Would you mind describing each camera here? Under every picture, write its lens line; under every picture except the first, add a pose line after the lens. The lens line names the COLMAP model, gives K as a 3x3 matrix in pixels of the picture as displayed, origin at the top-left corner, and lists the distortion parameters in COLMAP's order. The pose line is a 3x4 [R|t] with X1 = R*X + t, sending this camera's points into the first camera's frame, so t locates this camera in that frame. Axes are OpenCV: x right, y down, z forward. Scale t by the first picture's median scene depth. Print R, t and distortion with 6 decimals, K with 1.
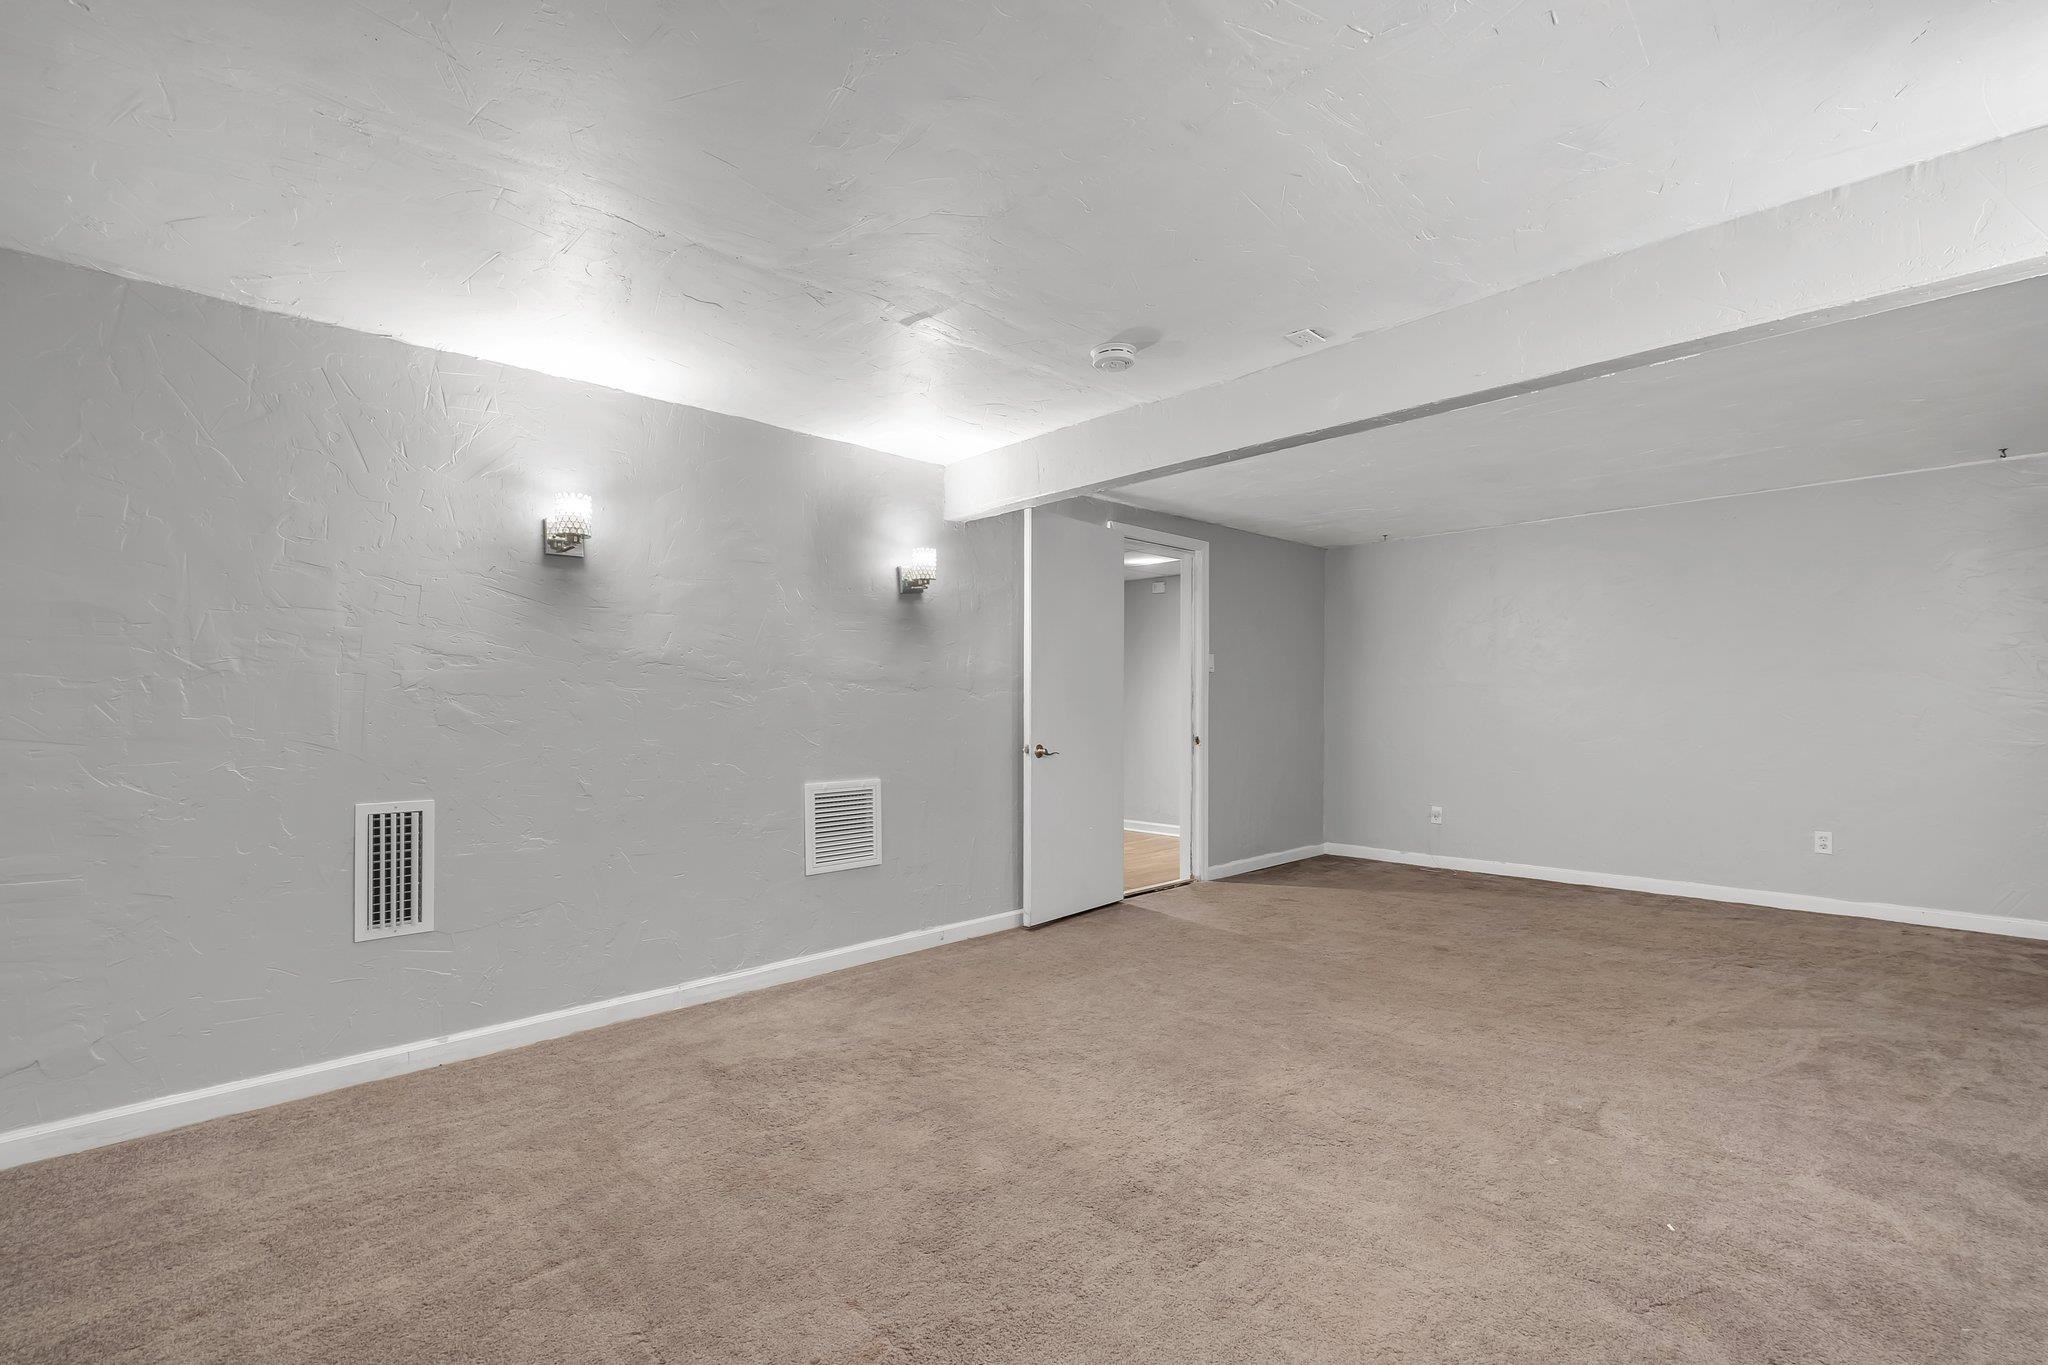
lens RADIAL K [[920.0, 0, 1029.8], [0, 920.0, 685.4], [0, 0, 1]] dist [-0.001389, -0.000118]
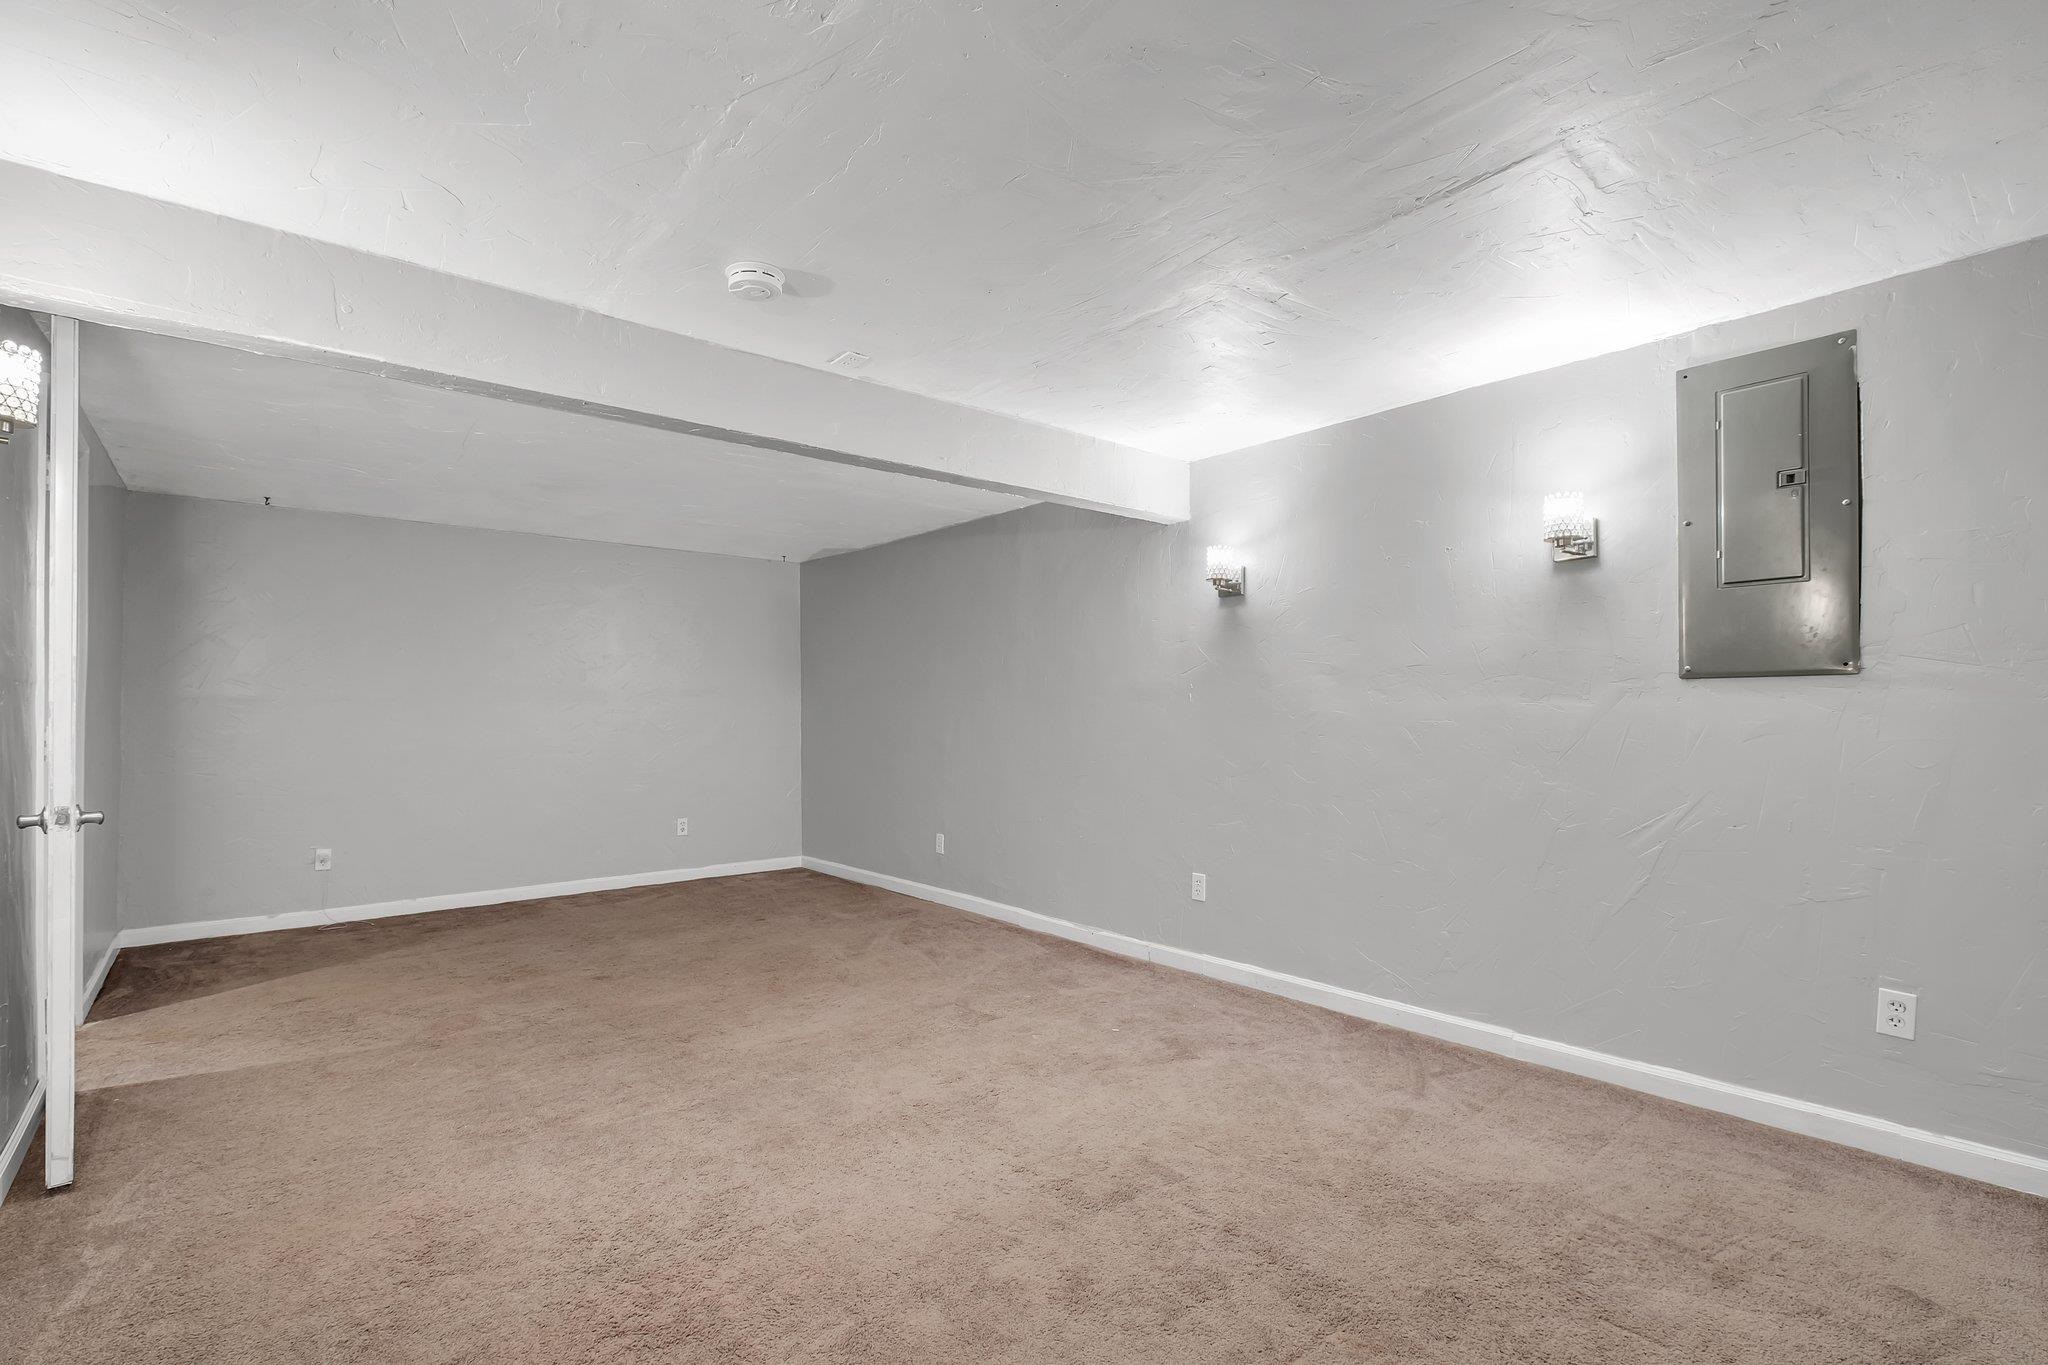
lens RADIAL K [[920.0, 0, 1029.8], [0, 920.0, 685.4], [0, 0, 1]] dist [-0.001389, -0.000118]
pose [[0.070371, 0.037932, 0.996799, -0.531936], [-0.017013, 0.999177, -0.036821, 0.013692], [-0.997376, -0.014367, 0.070959, 0.550161]]
